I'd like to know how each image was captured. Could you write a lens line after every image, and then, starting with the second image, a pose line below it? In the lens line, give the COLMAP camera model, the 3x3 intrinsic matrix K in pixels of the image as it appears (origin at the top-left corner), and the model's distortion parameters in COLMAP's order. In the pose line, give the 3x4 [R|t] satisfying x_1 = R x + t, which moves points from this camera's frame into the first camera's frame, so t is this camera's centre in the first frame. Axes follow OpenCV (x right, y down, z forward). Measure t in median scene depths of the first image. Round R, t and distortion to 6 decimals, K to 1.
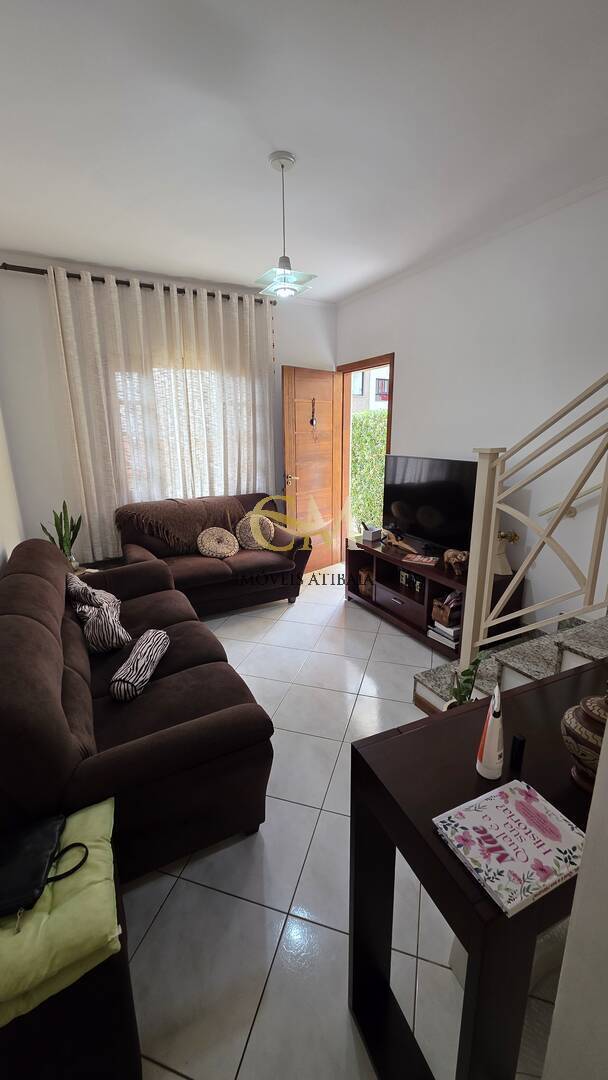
lens RADIAL K [[431.2, 0, 304.0], [0, 431.2, 540.1], [0, 0, 1]] dist [0.003052, 0.000321]
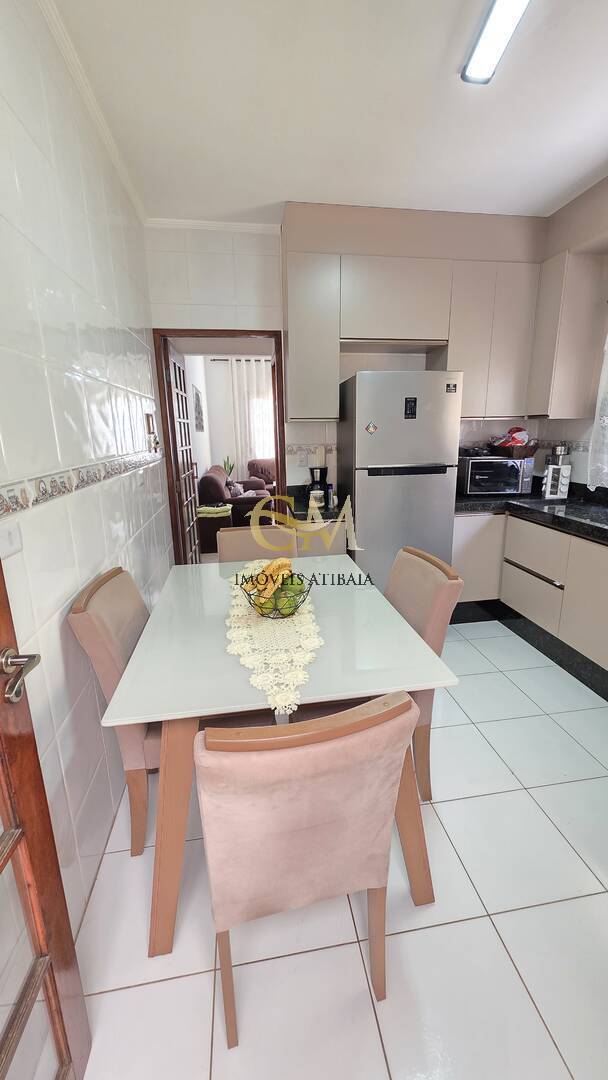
lens RADIAL K [[431.2, 0, 306.0], [0, 431.2, 538.6], [0, 0, 1]] dist [0.003052, 0.000321]
pose [[0.956561, 0.066716, -0.283797, 0.485369], [-0.067435, 0.997697, 0.007246, 0.282723], [0.283627, 0.012207, 0.958857, -1.000510]]
